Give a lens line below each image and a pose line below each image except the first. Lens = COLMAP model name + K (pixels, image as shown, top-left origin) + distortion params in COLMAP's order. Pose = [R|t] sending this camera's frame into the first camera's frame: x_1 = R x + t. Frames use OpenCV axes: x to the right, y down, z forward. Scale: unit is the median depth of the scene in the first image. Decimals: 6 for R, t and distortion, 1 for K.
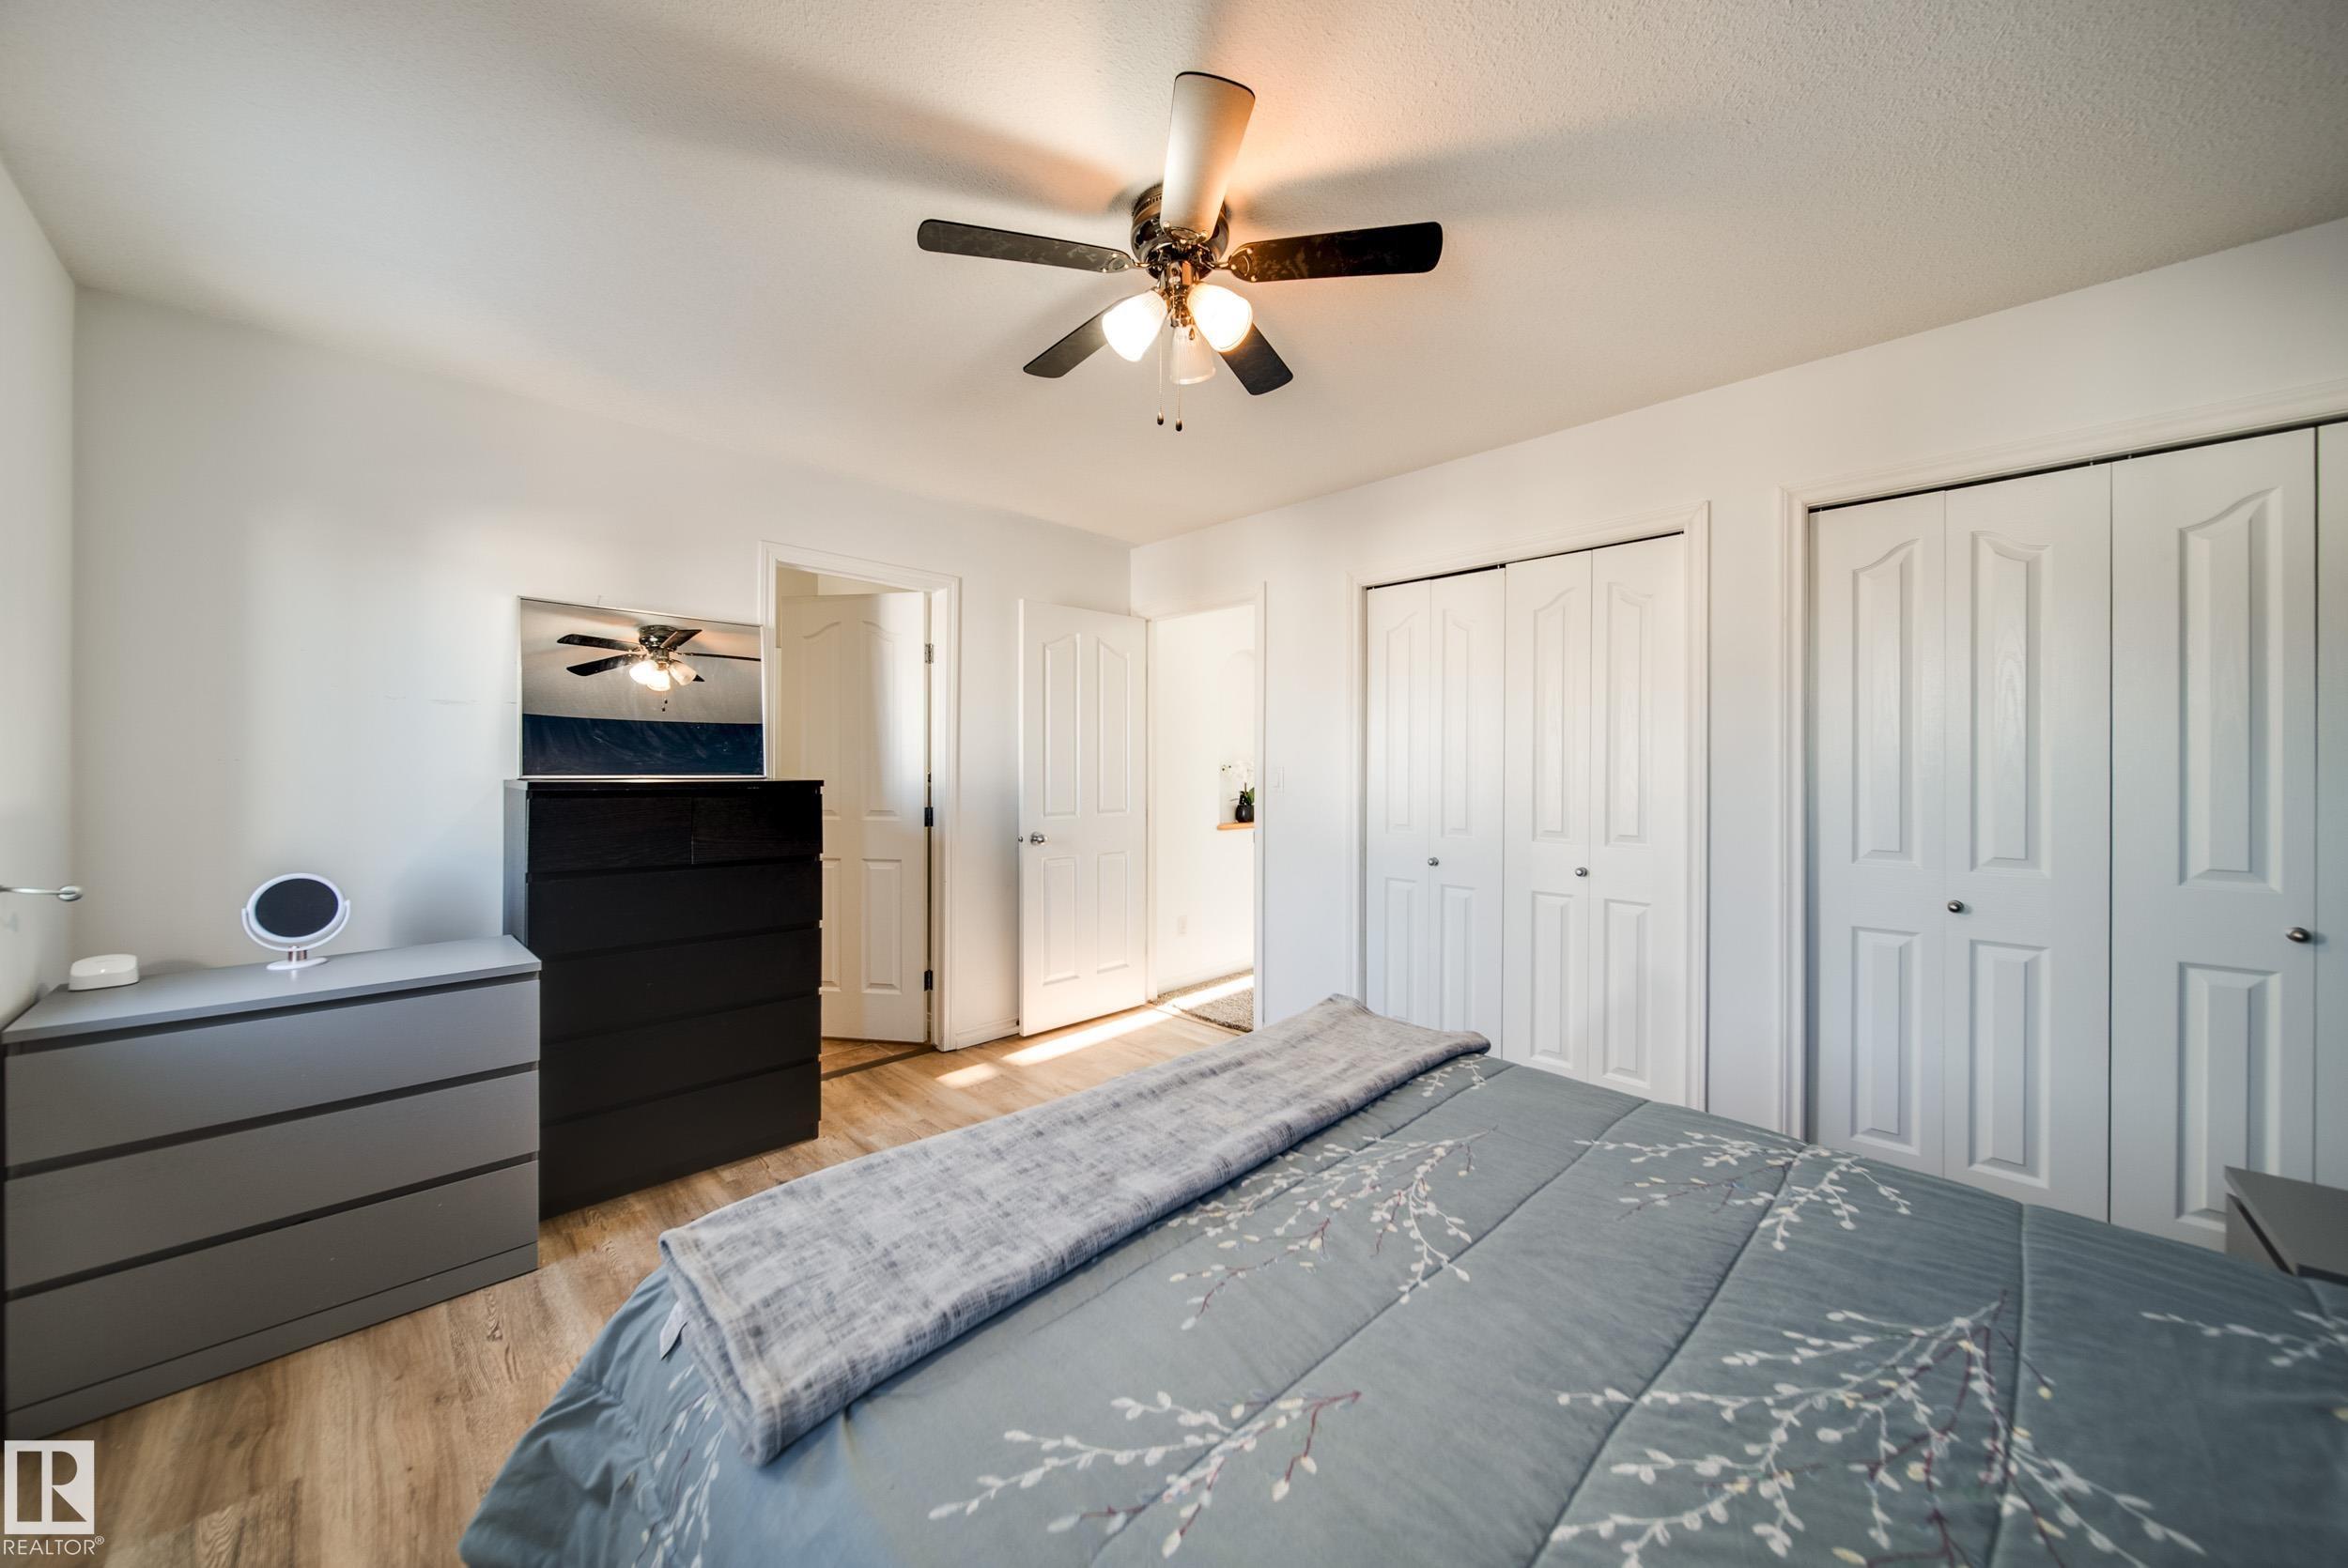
lens RADIAL K [[832.5, 0, 1175.8], [0, 832.5, 769.6], [0, 0, 1]] dist [-0.006303, -0.000007]
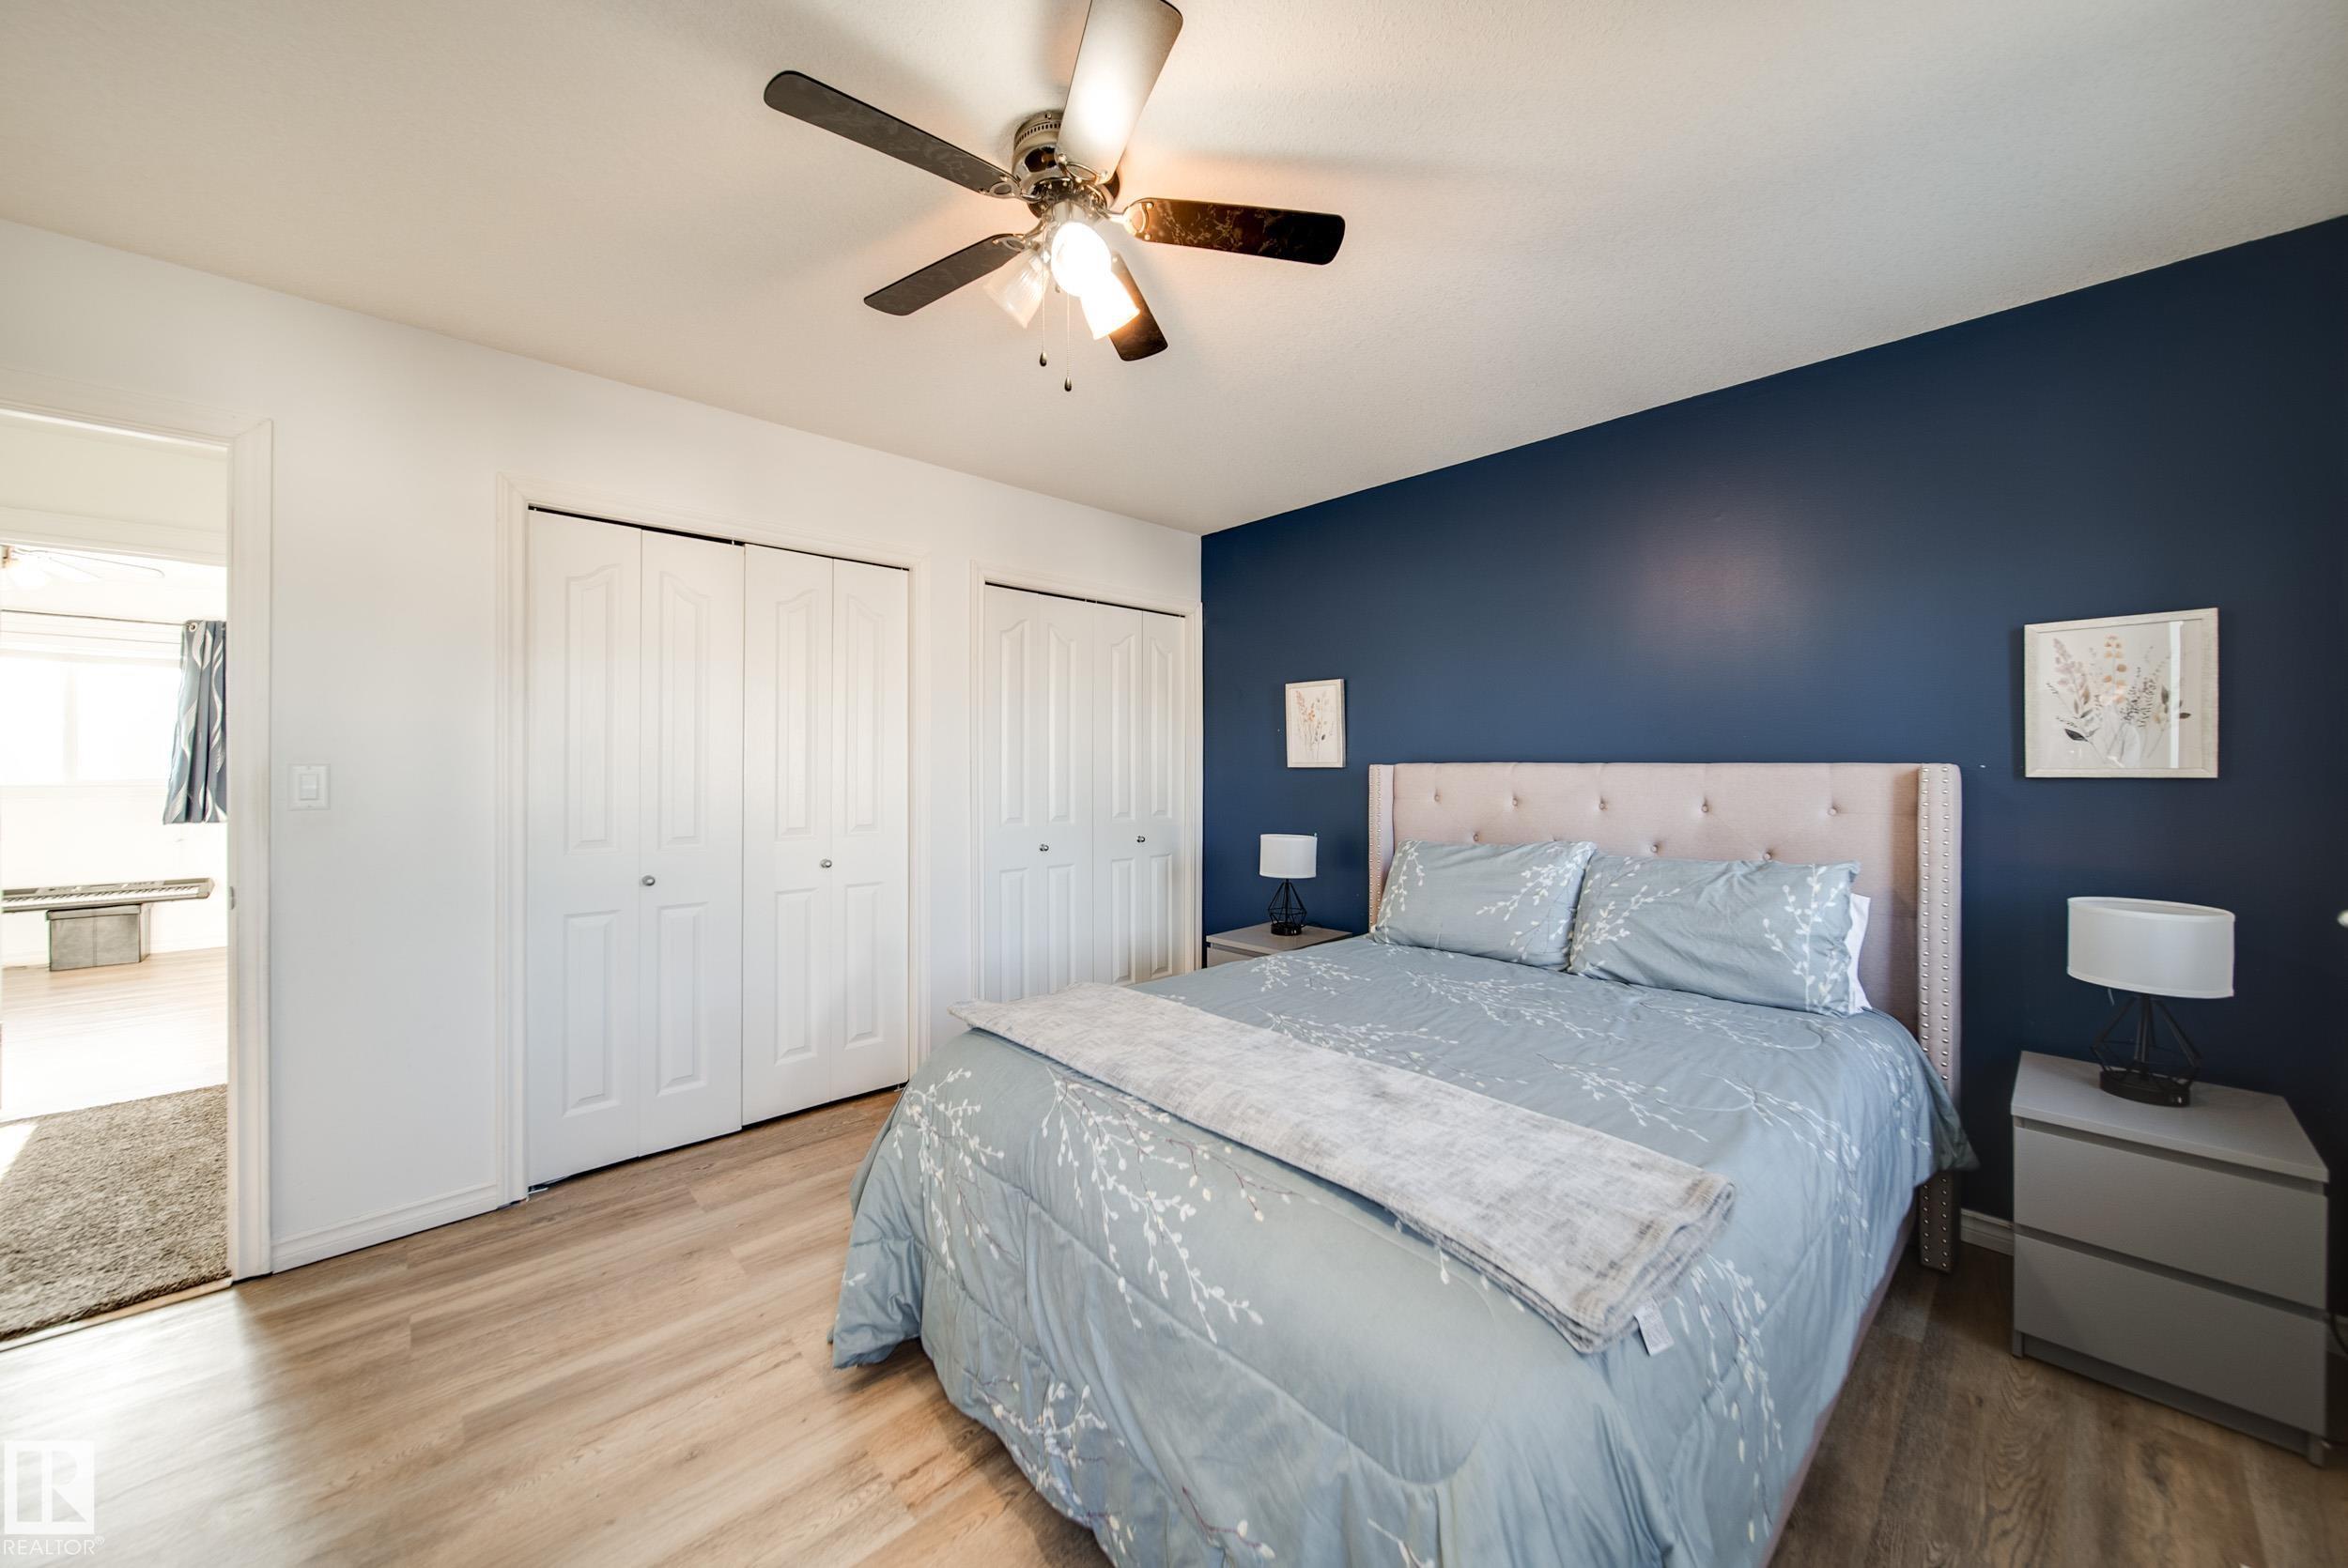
lens RADIAL K [[832.5, 0, 1175.8], [0, 832.5, 769.6], [0, 0, 1]] dist [-0.006303, -0.000007]
pose [[0.027916, -0.003889, 0.999603, -0.876142], [0.001741, 0.999991, 0.003842, 0.000141], [-0.999609, 0.001633, 0.027922, 0.838722]]
